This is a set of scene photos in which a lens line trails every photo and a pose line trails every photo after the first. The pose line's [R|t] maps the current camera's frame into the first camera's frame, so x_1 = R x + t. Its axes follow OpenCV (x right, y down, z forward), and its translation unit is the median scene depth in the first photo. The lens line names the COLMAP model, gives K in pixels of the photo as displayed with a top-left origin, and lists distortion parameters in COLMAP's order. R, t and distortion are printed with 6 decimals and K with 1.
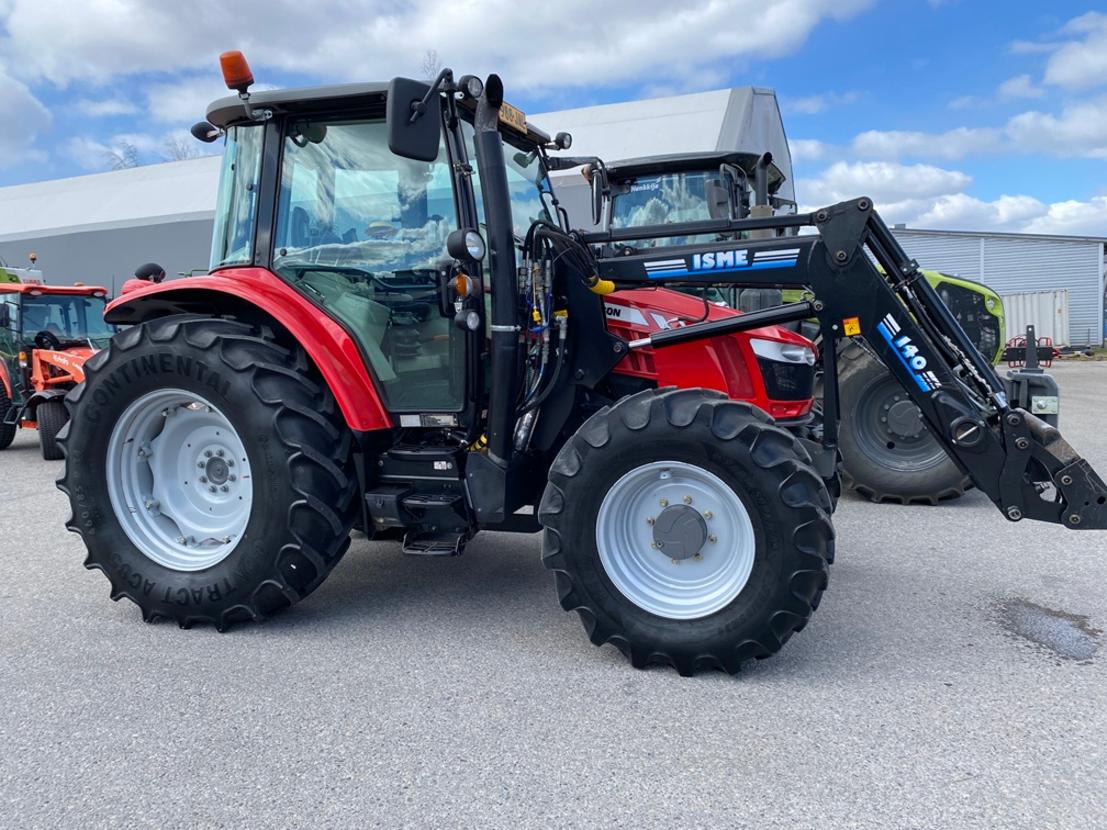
lens RADIAL K [[853.1, 0, 546.7], [0, 853.1, 418.5], [0, 0, 1]] dist [0.022943, -0.023753]
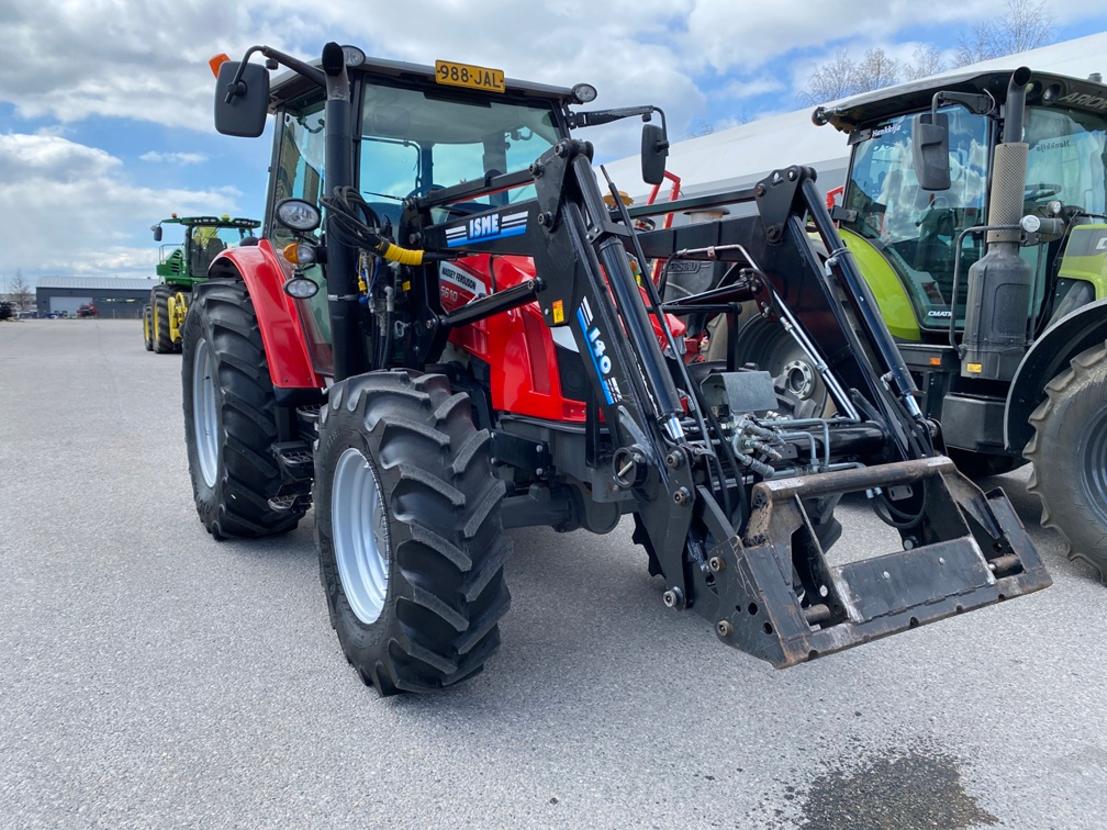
lens RADIAL K [[853.1, 0, 551.7], [0, 853.1, 416.2], [0, 0, 1]] dist [0.022943, -0.023753]
pose [[0.776037, 0.120234, -0.619121, 0.834230], [-0.099337, 0.992709, 0.068272, -0.065192], [0.622816, 0.008520, 0.782322, 0.394655]]
